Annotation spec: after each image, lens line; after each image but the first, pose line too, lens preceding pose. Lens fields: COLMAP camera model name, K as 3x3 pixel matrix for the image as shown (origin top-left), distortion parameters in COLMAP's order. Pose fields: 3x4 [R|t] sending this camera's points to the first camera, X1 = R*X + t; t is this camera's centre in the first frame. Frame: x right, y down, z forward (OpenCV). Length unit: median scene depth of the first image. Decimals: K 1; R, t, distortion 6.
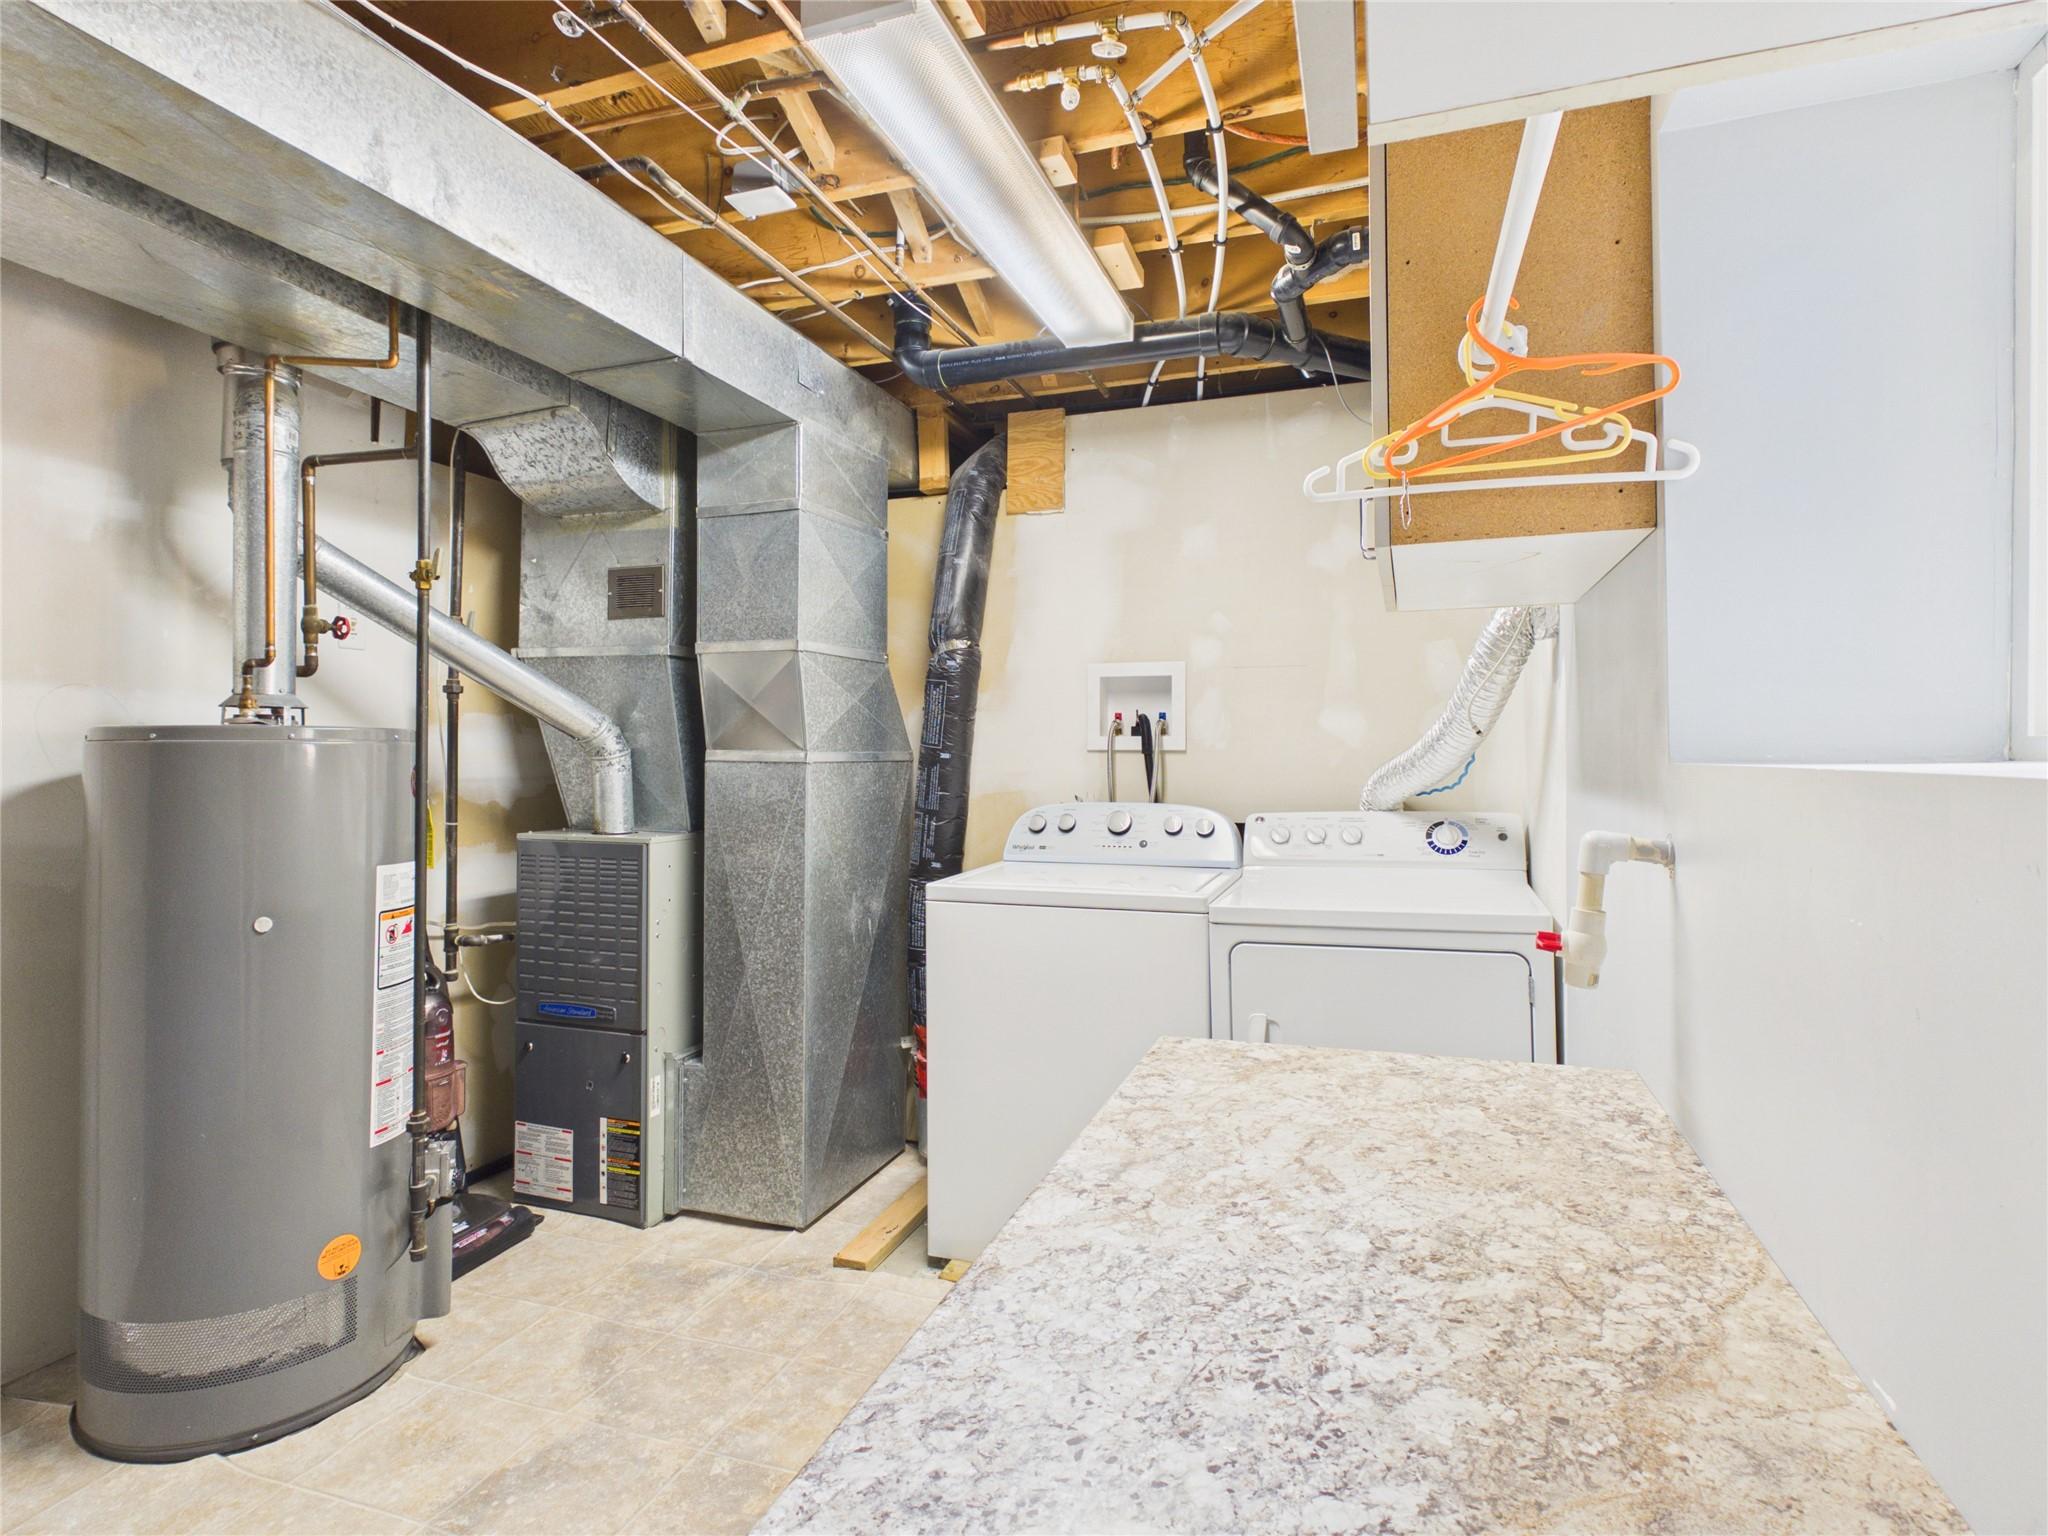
lens RADIAL K [[1063.7, 0, 1021.5], [0, 1063.7, 754.7], [0, 0, 1]] dist [-0.000771, -0.000056]
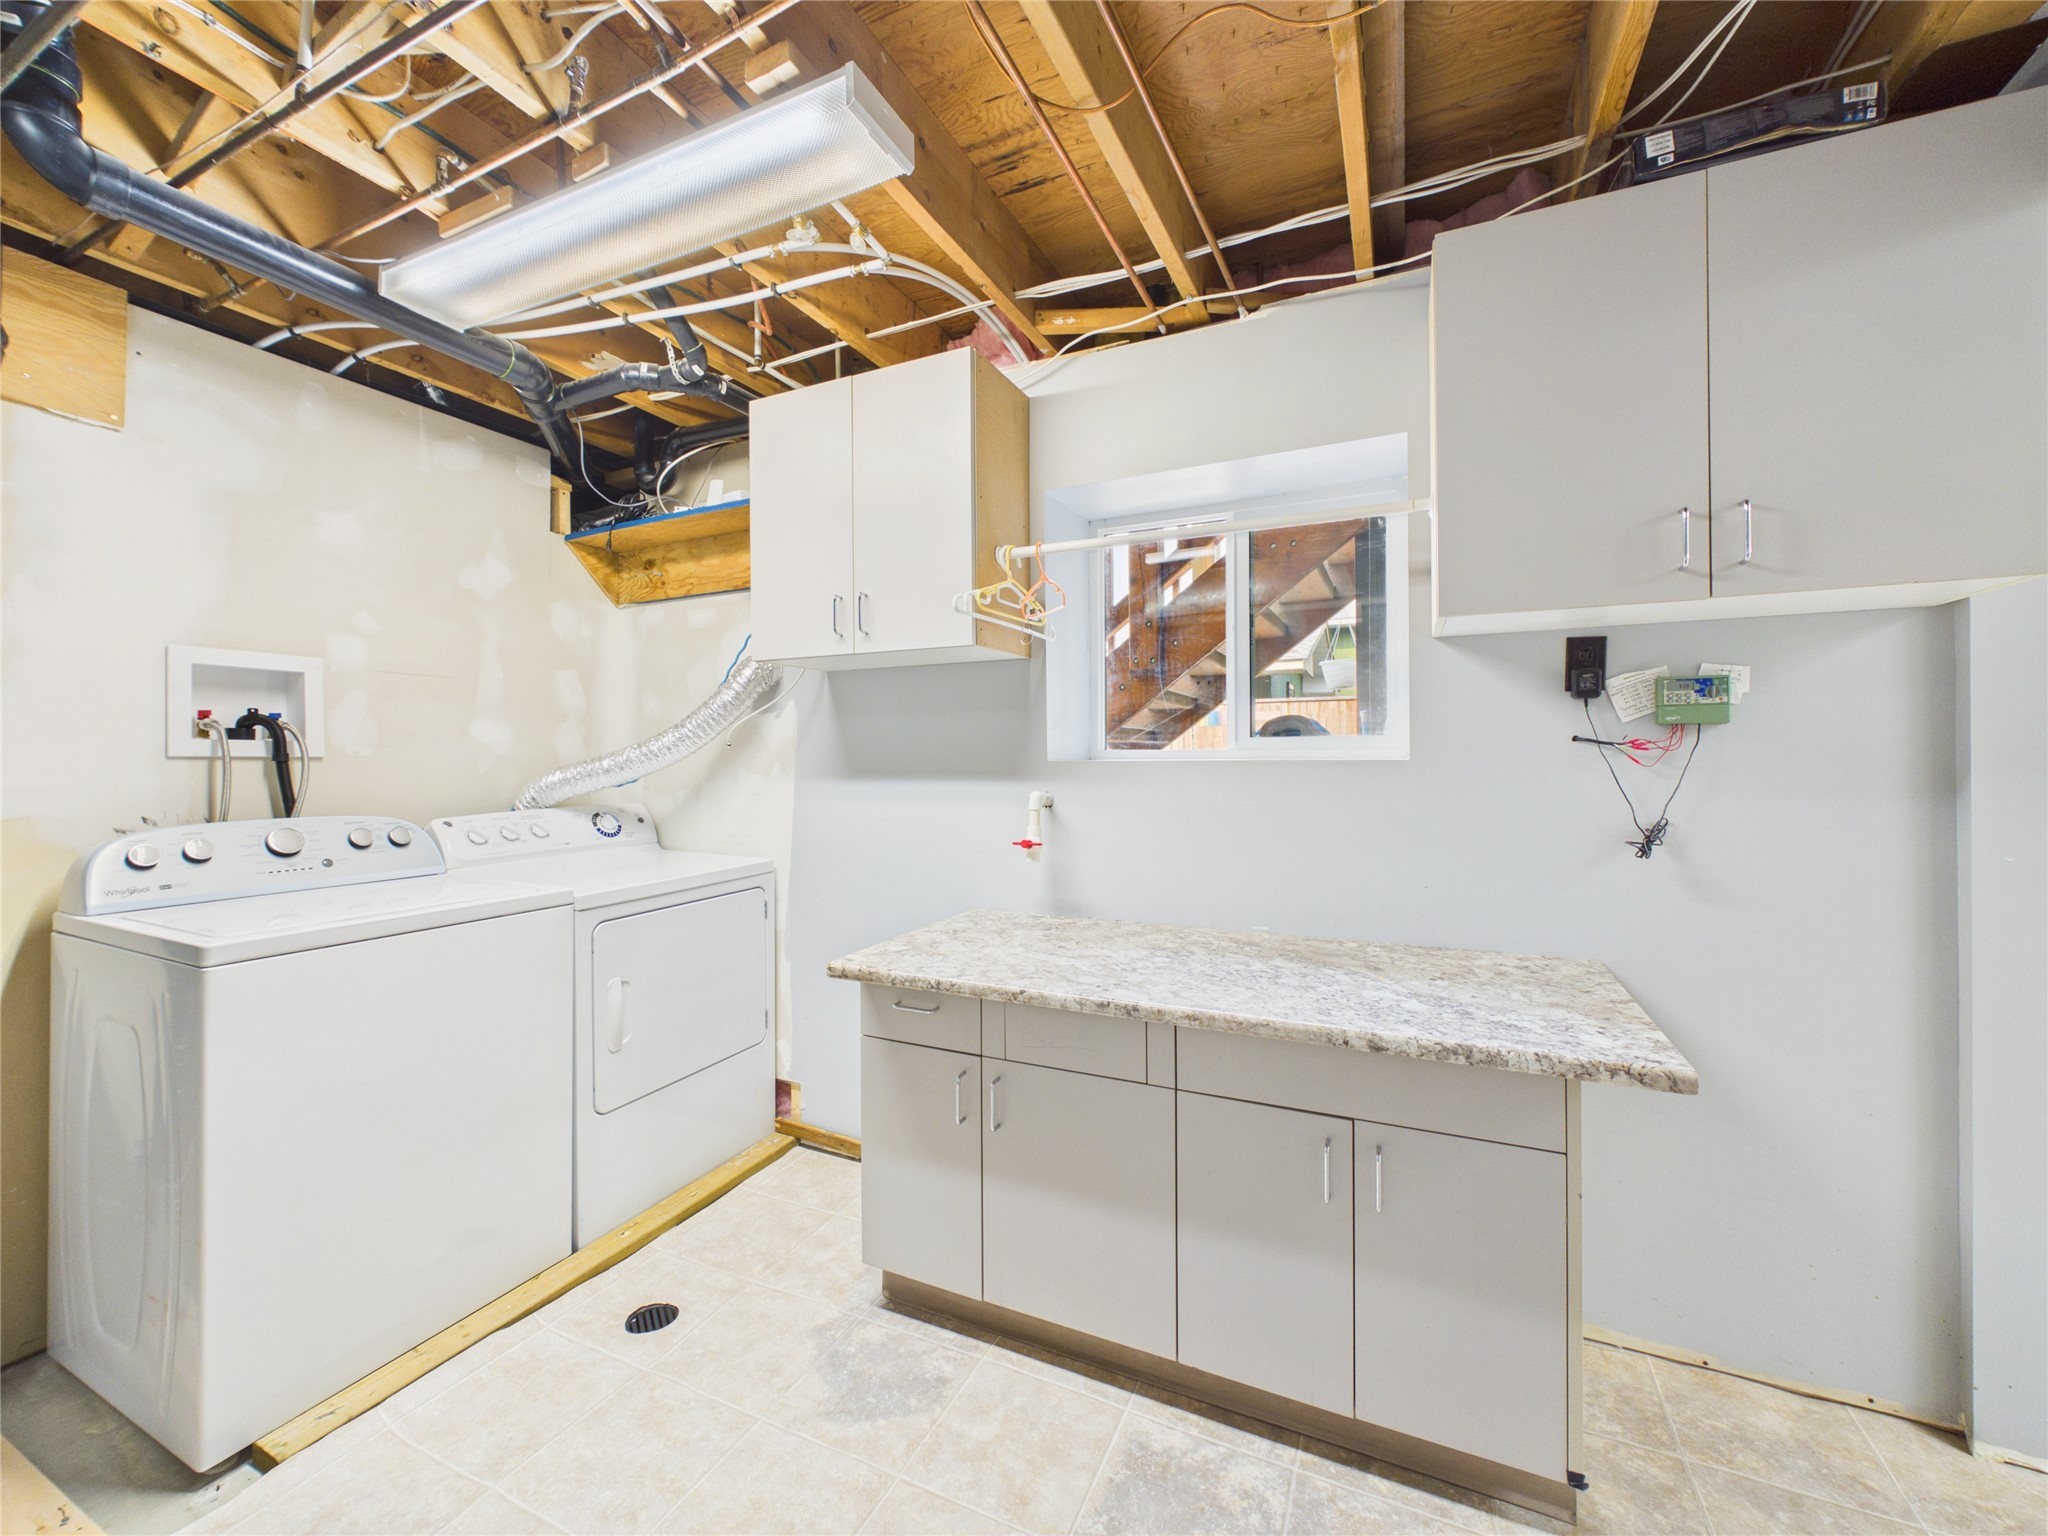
lens RADIAL K [[825.4, 0, 1020.0], [0, 825.4, 760.7], [0, 0, 1]] dist [0.001023, -0.000330]
pose [[0.108539, -0.002101, 0.994090, -0.544775], [0.007438, 0.999971, 0.001302, 0.002620], [-0.994064, 0.007252, 0.108552, 0.386598]]
